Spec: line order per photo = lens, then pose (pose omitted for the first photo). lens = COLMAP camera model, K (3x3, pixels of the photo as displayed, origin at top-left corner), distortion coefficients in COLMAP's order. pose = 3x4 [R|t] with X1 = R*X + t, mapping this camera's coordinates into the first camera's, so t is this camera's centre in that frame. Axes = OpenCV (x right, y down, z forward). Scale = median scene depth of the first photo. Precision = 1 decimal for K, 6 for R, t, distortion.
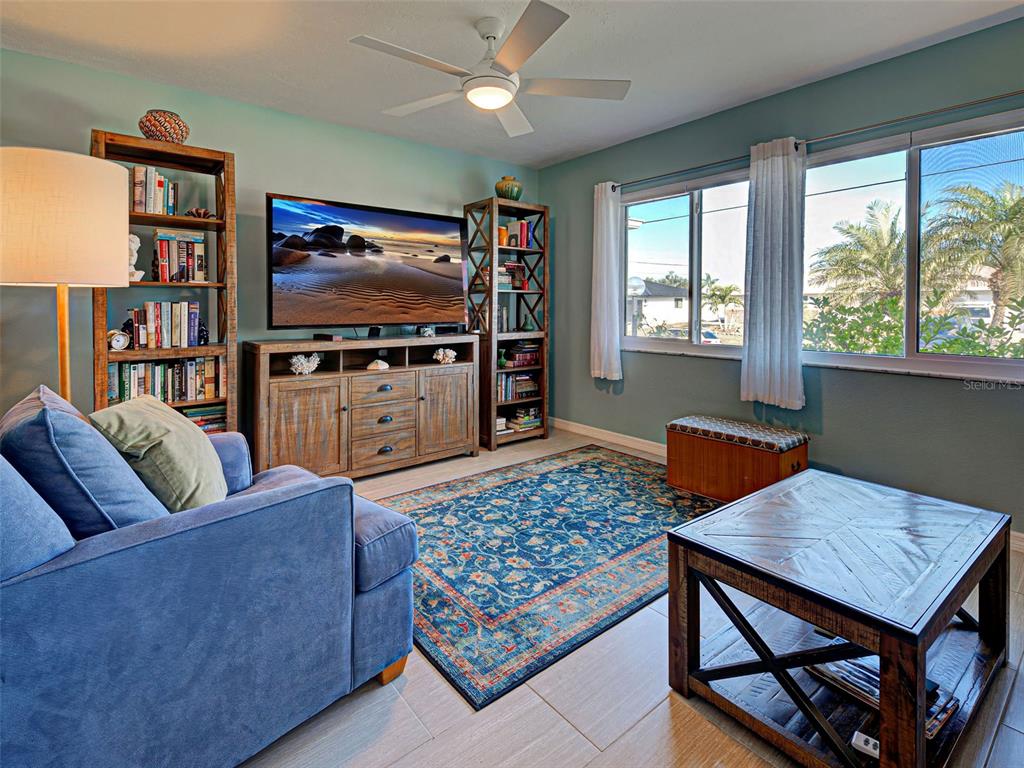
lens RADIAL K [[498.1, 0, 502.2], [0, 498.1, 346.5], [0, 0, 1]] dist [0.013089, -0.000734]
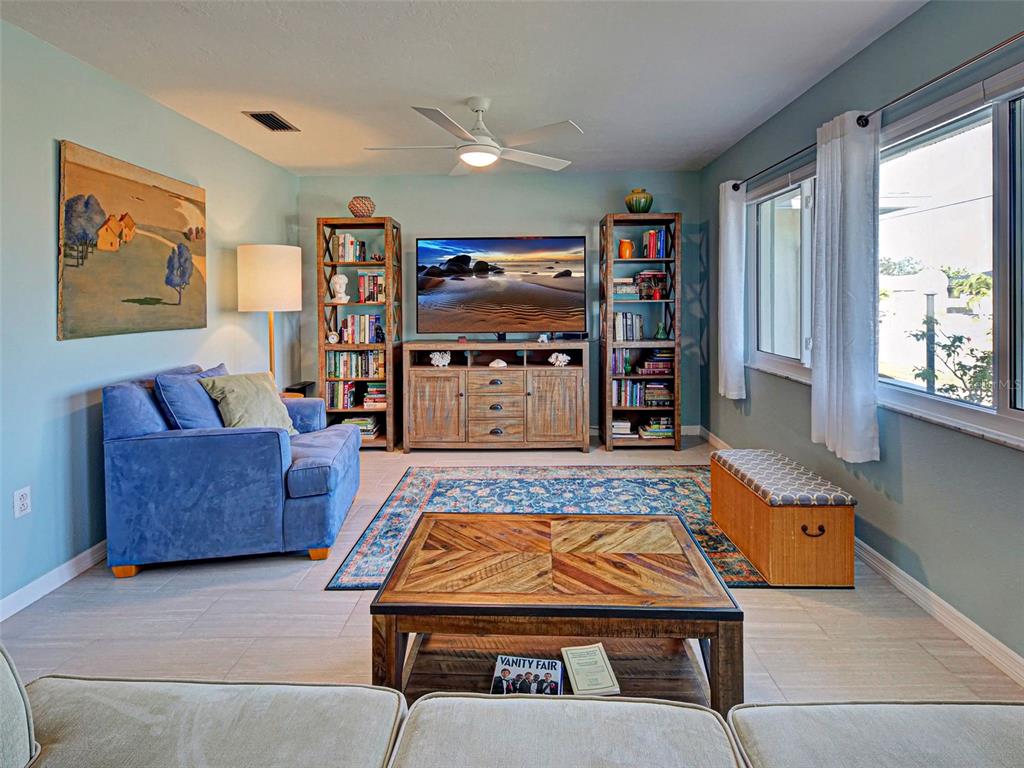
lens RADIAL K [[498.1, 0, 528.1], [0, 498.1, 345.5], [0, 0, 1]] dist [0.013089, -0.000734]
pose [[0.781267, 0.052461, -0.621988, 0.598295], [-0.043267, 0.998617, 0.029880, -0.049397], [0.622695, 0.003567, 0.782456, 0.070942]]
